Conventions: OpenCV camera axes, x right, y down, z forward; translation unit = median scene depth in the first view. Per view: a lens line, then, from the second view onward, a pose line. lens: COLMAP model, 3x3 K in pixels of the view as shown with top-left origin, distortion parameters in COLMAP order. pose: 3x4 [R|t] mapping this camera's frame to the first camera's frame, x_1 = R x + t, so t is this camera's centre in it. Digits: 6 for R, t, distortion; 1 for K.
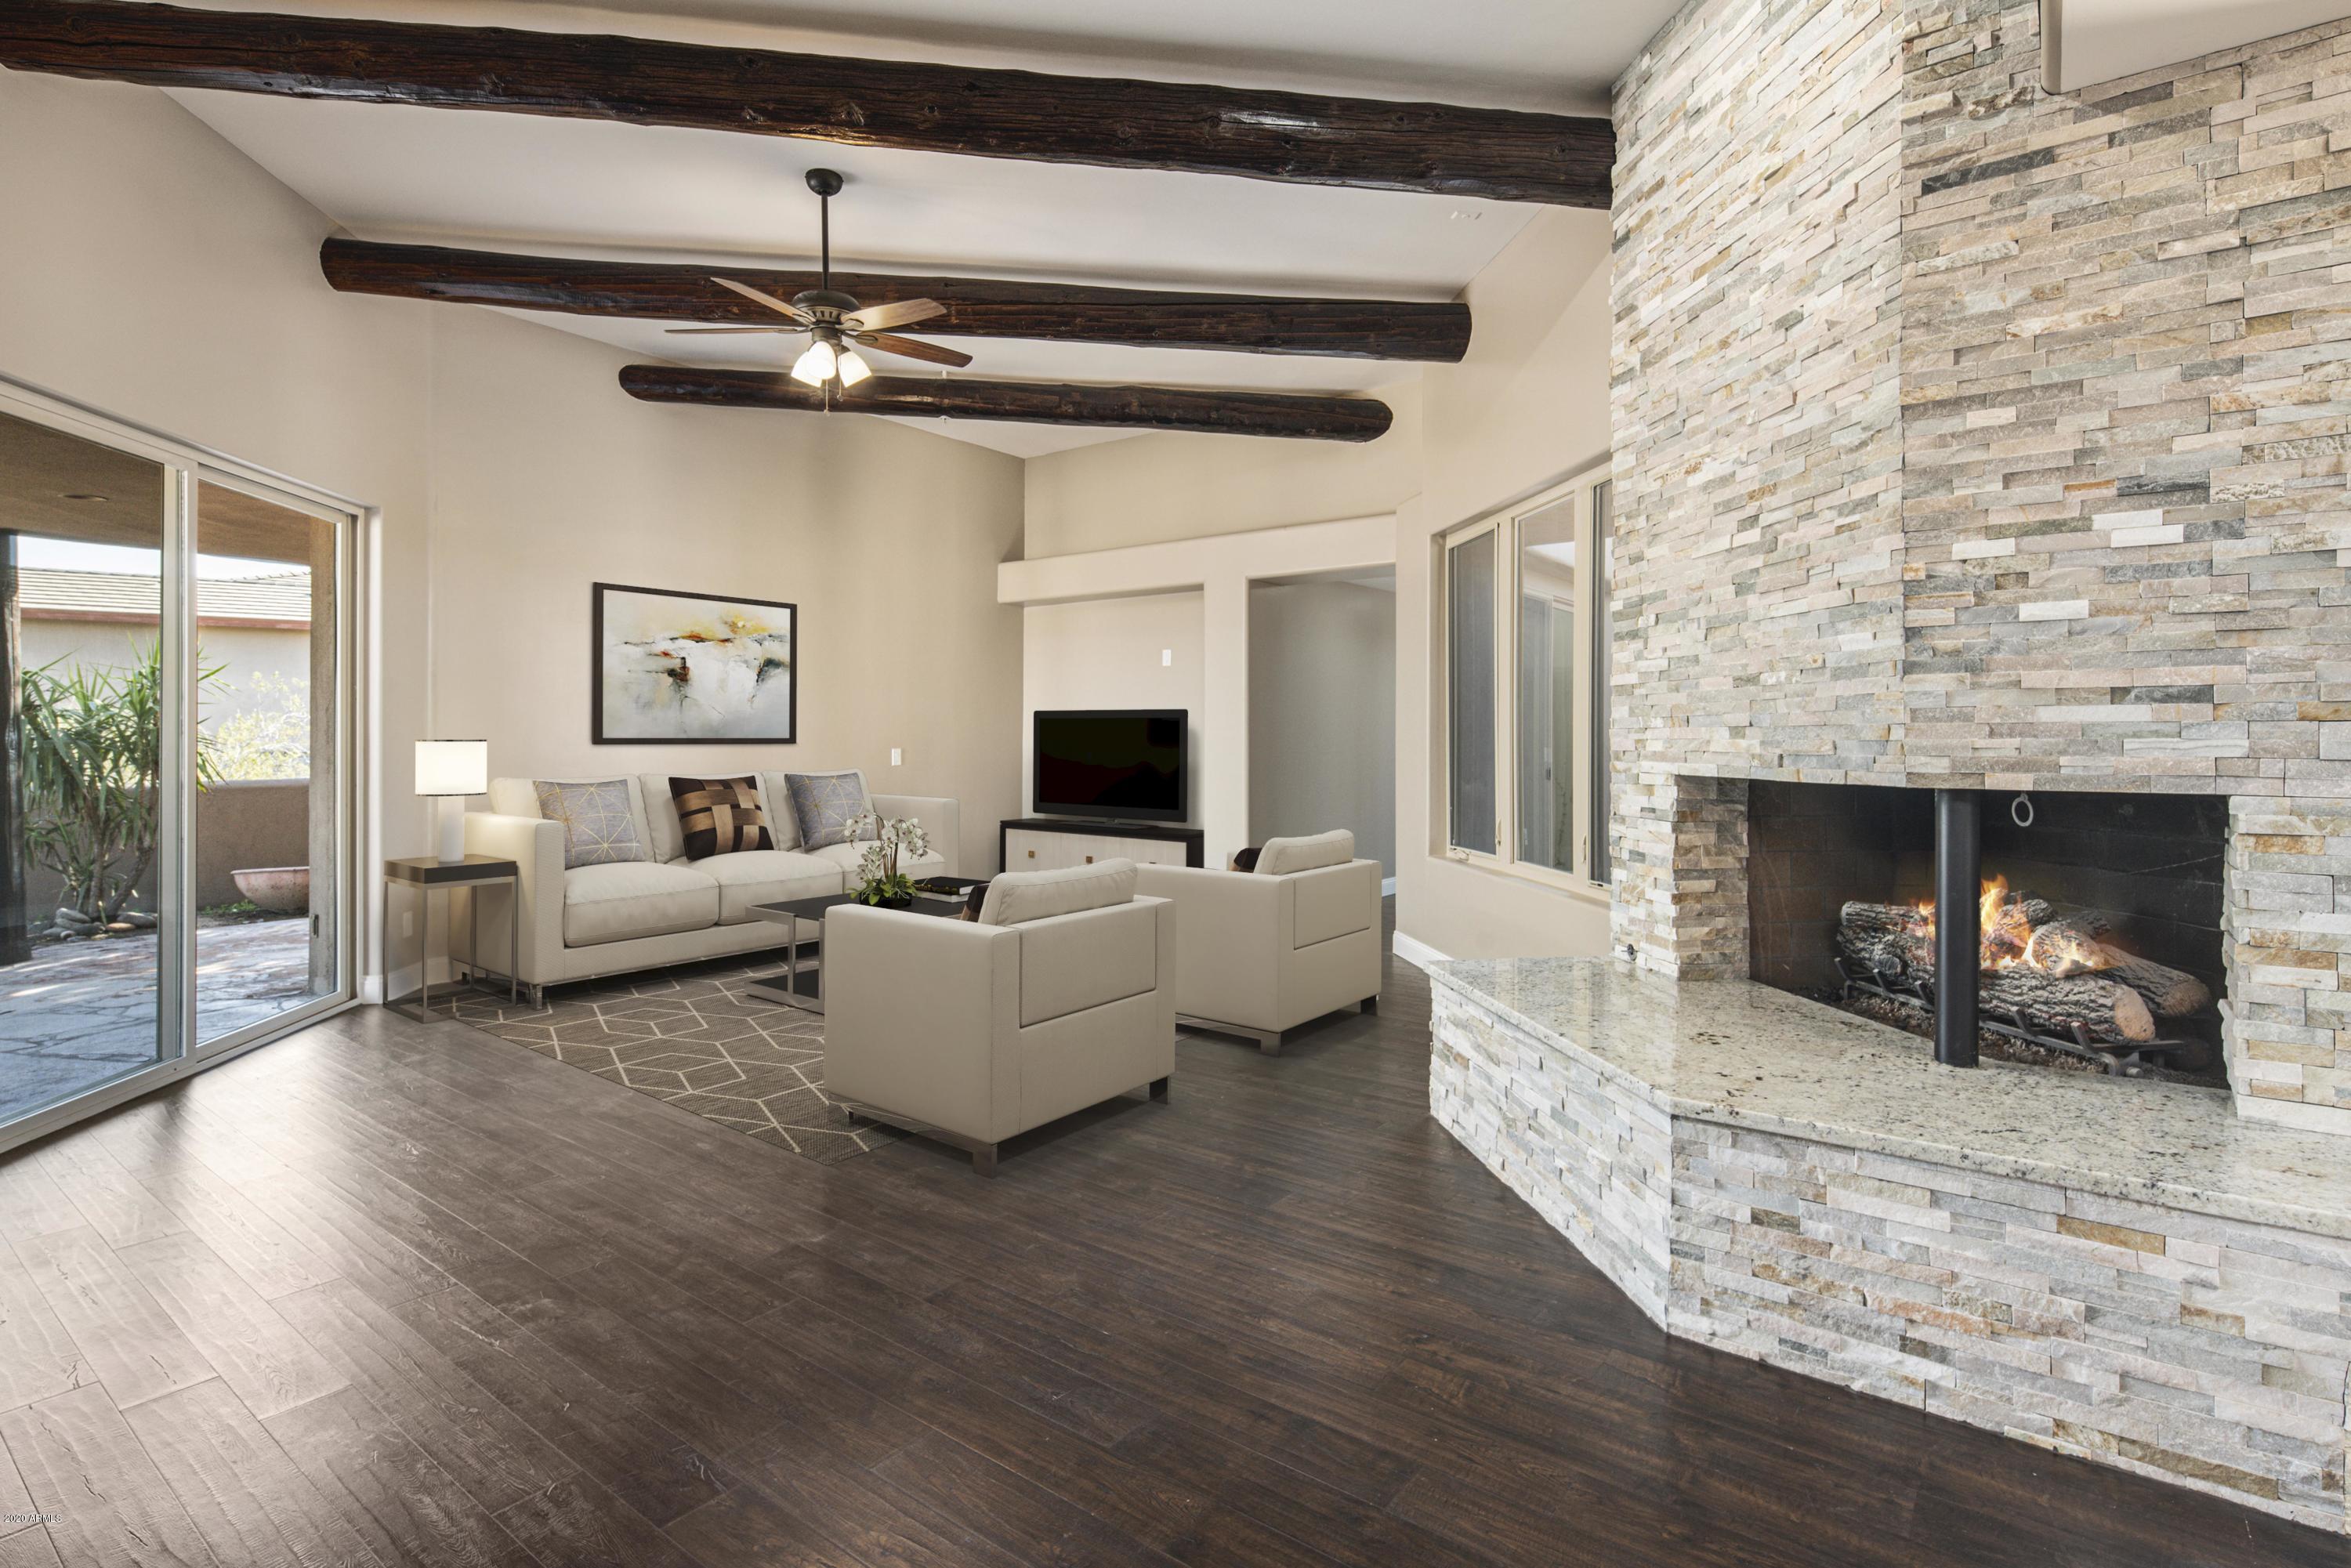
lens RADIAL K [[1141.7, 0, 1167.6], [0, 1141.7, 770.1], [0, 0, 1]] dist [0.002713, -0.001881]
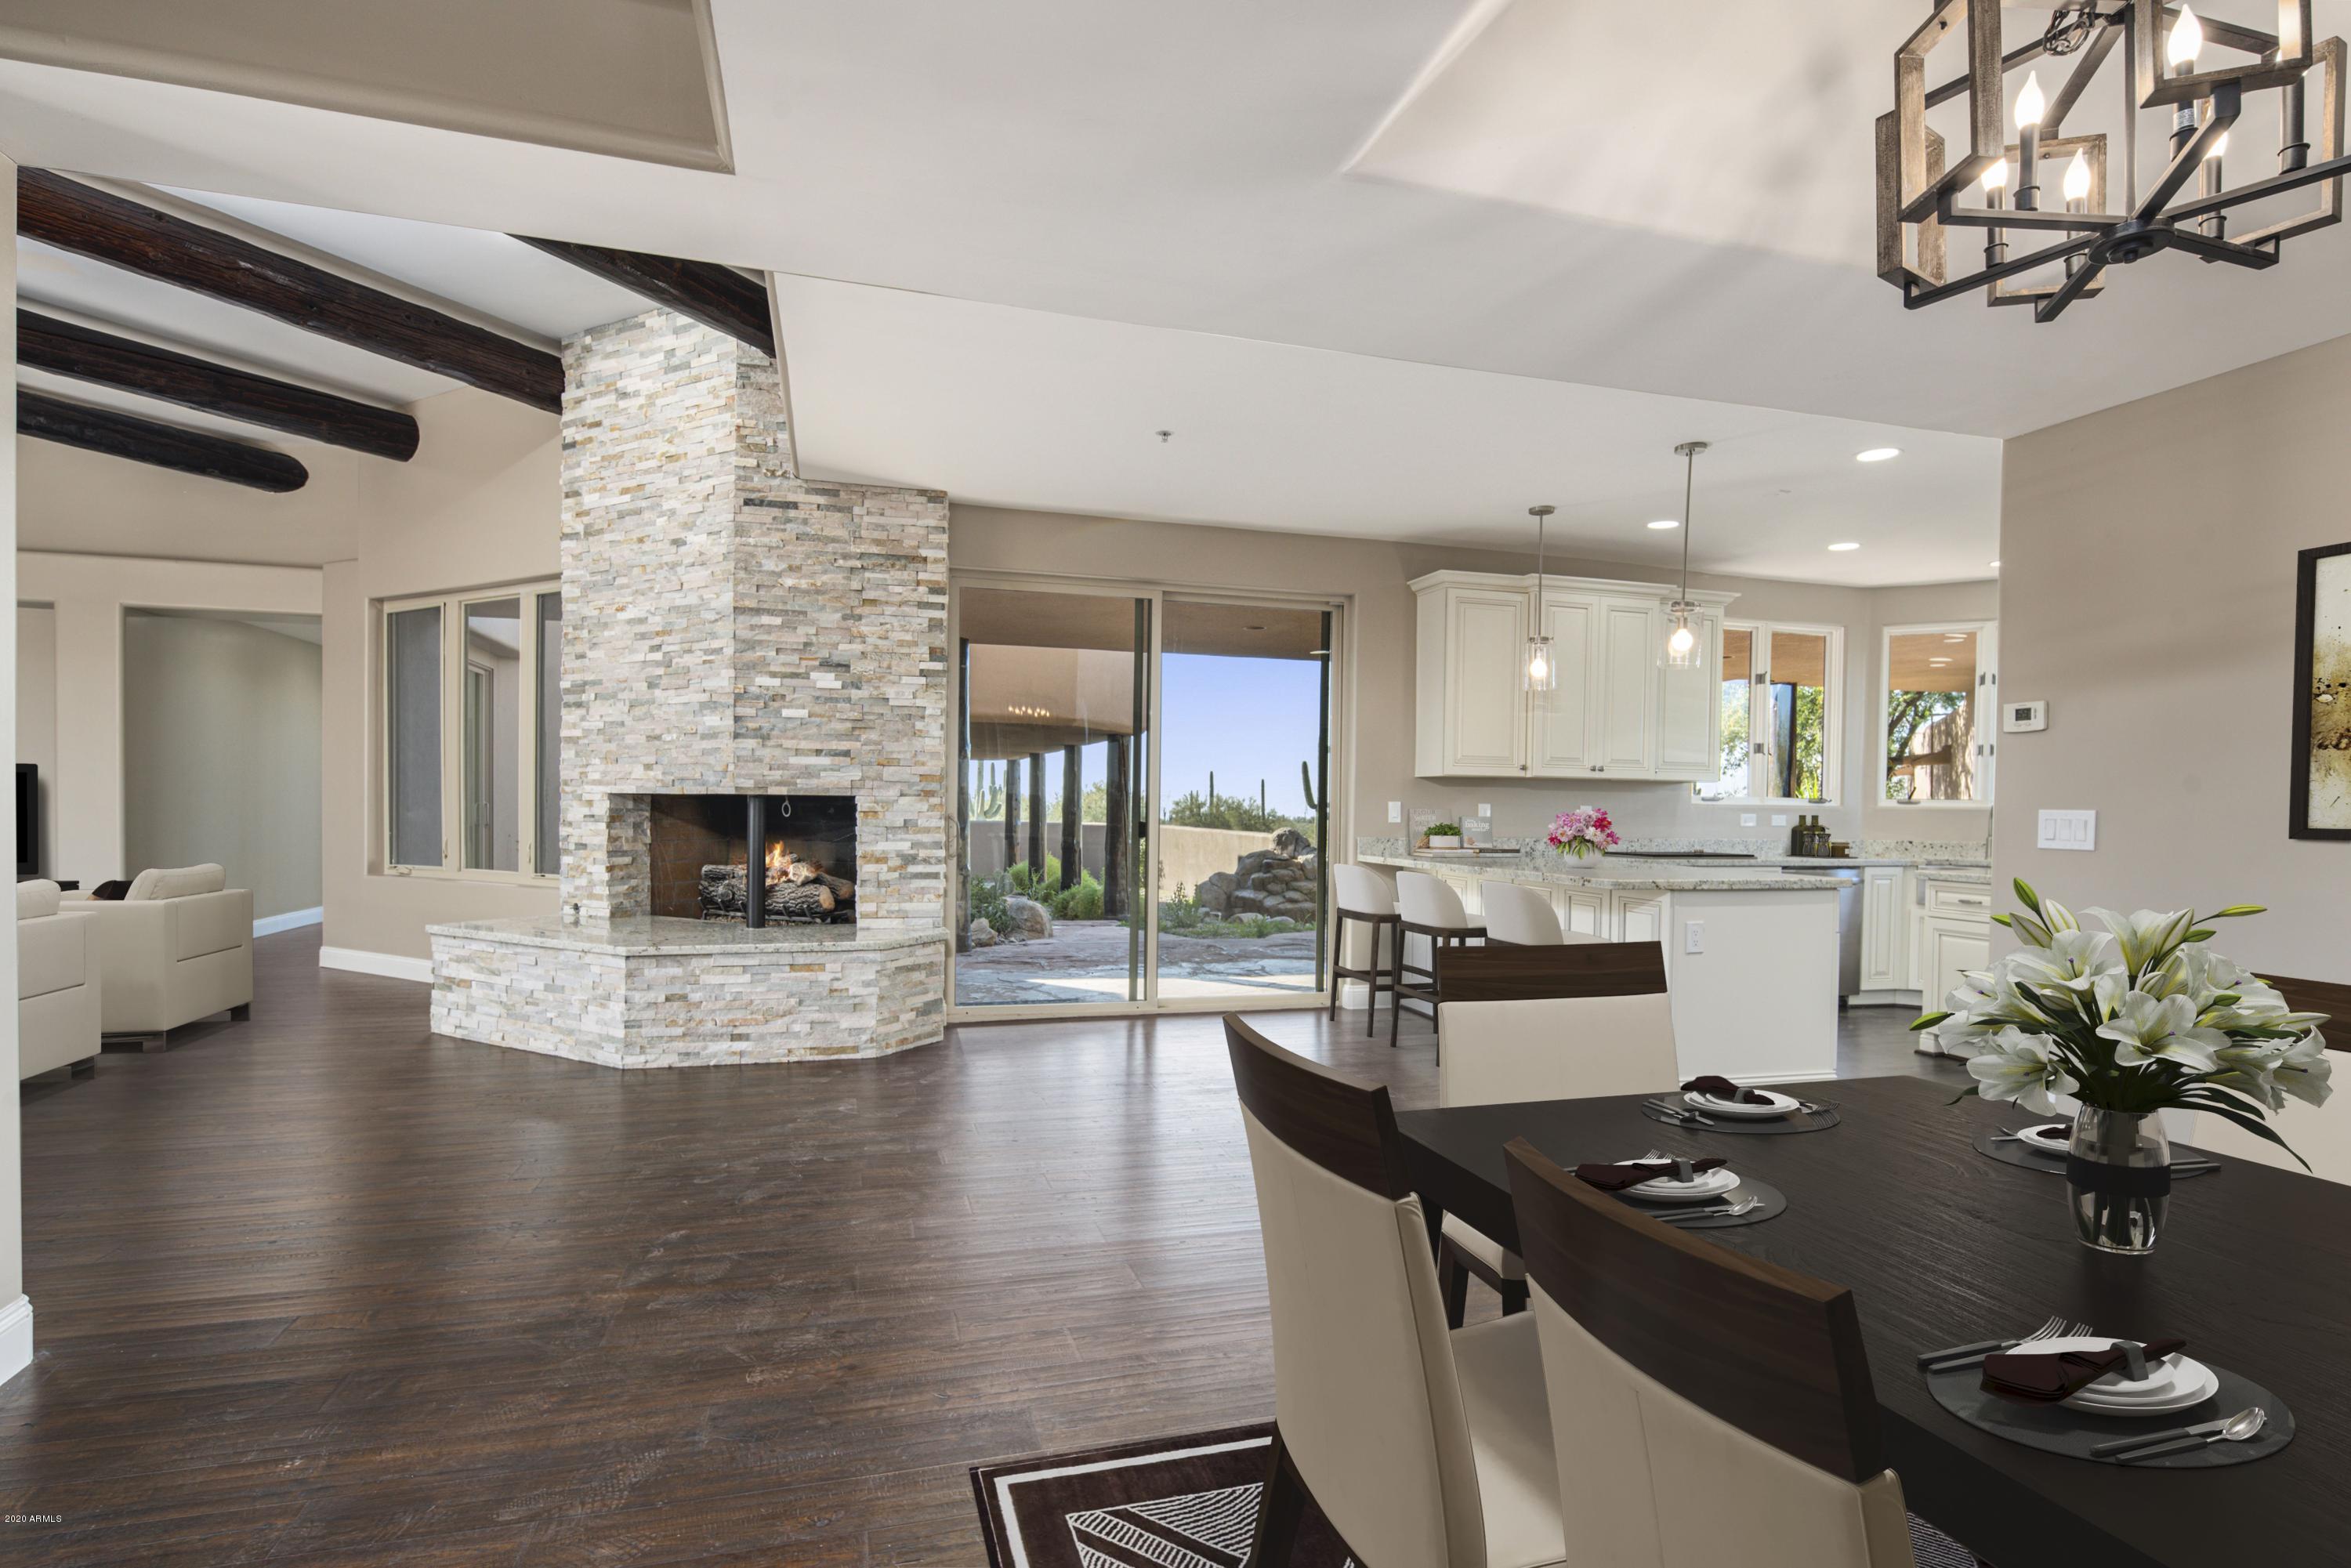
lens RADIAL K [[1141.7, 0, 1167.6], [0, 1141.7, 770.1], [0, 0, 1]] dist [0.002713, -0.001881]
pose [[0.595280, 0.029902, 0.802962, -0.495363], [0.011194, 0.998902, -0.045497, 0.068704], [-0.803440, 0.036072, 0.594292, -0.776251]]
